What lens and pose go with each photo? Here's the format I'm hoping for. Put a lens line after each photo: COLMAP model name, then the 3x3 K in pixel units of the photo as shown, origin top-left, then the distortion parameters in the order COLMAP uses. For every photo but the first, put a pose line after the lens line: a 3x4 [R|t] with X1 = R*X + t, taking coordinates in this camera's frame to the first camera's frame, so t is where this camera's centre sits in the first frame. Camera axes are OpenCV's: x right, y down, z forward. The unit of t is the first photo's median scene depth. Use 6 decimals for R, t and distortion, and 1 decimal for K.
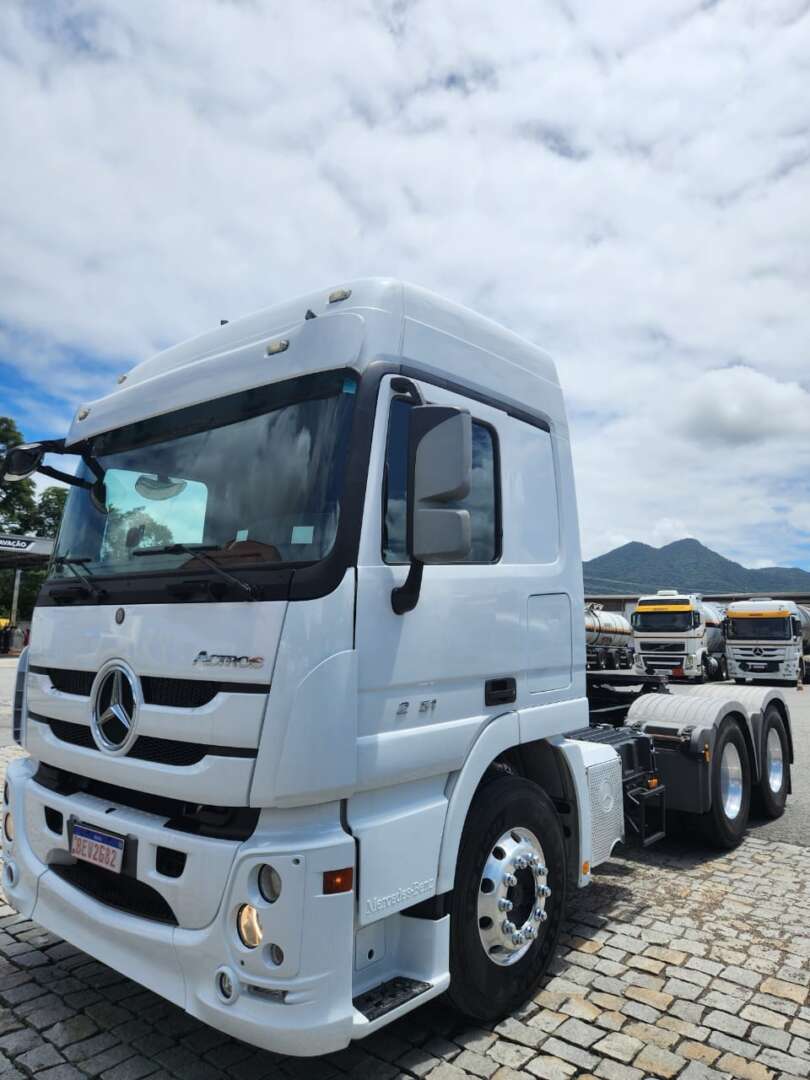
lens RADIAL K [[825.4, 0, 405.5], [0, 825.4, 501.8], [0, 0, 1]] dist [0.018311, -0.005247]
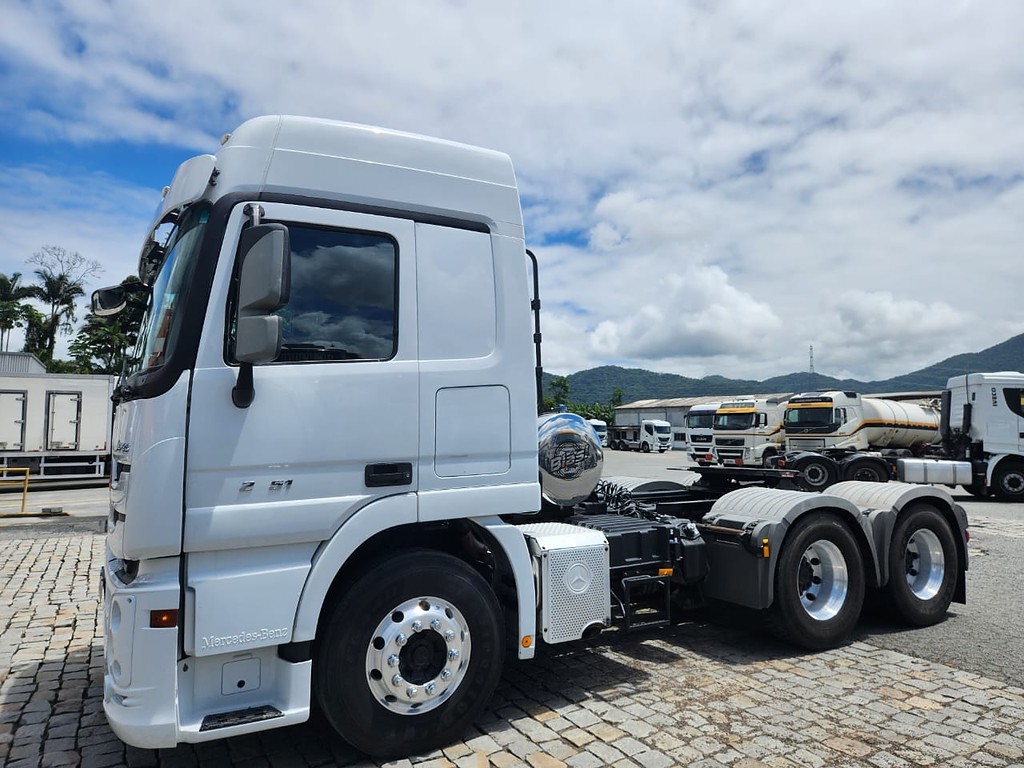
lens RADIAL K [[791.6, 0, 483.8], [0, 791.6, 362.6], [0, 0, 1]] dist [0.031863, -0.000774]
pose [[0.921097, -0.041156, -0.387152, 0.624896], [0.068052, 0.996108, 0.056016, 0.026249], [0.383340, -0.077943, 0.920313, 0.074832]]
